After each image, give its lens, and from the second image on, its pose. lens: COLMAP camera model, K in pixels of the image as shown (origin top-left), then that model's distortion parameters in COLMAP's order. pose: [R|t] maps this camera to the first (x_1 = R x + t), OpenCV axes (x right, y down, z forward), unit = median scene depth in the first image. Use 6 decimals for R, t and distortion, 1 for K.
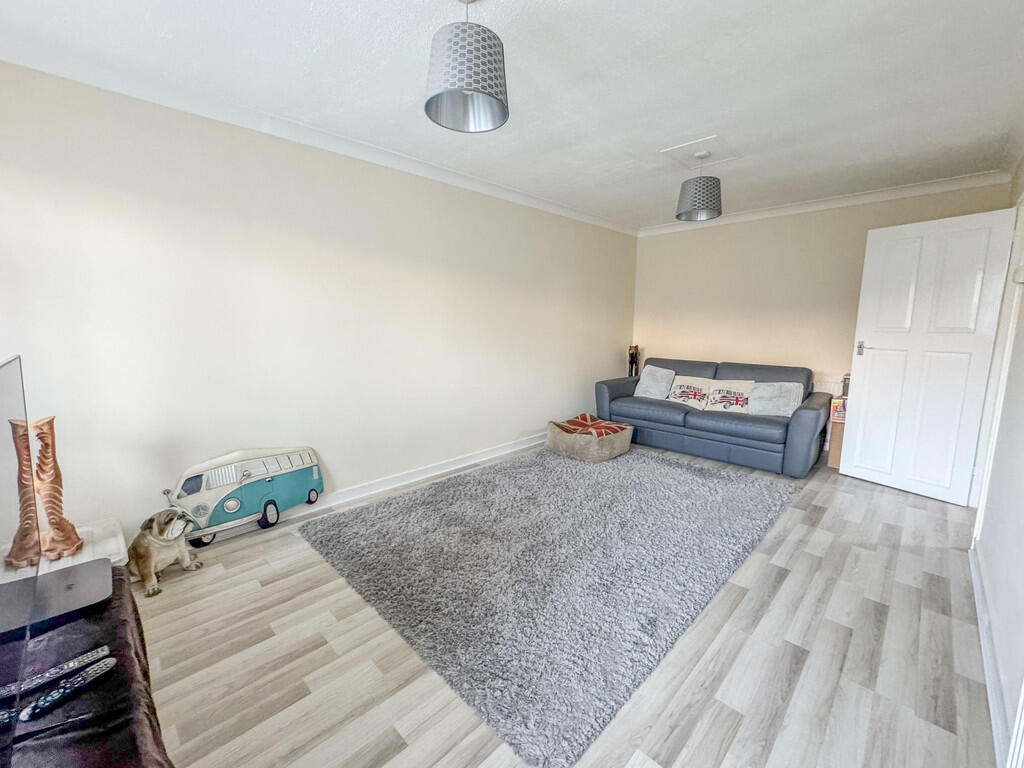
lens RADIAL K [[434.3, 0, 507.1], [0, 434.3, 386.4], [0, 0, 1]] dist [-0.000171, 0.000004]
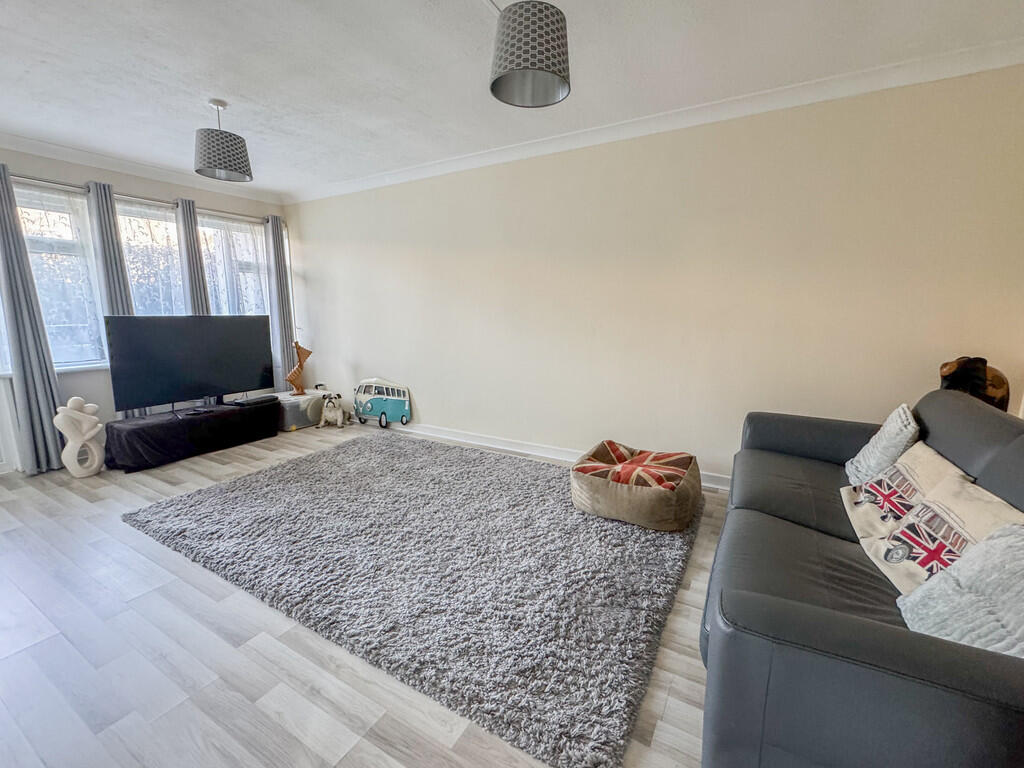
lens RADIAL K [[434.3, 0, 507.1], [0, 434.3, 386.4], [0, 0, 1]] dist [-0.000171, 0.000004]
pose [[0.248080, 0.168461, -0.953980, 1.195216], [-0.140787, 0.980578, 0.136546, -0.133648], [0.958455, 0.100434, 0.266979, 1.042719]]
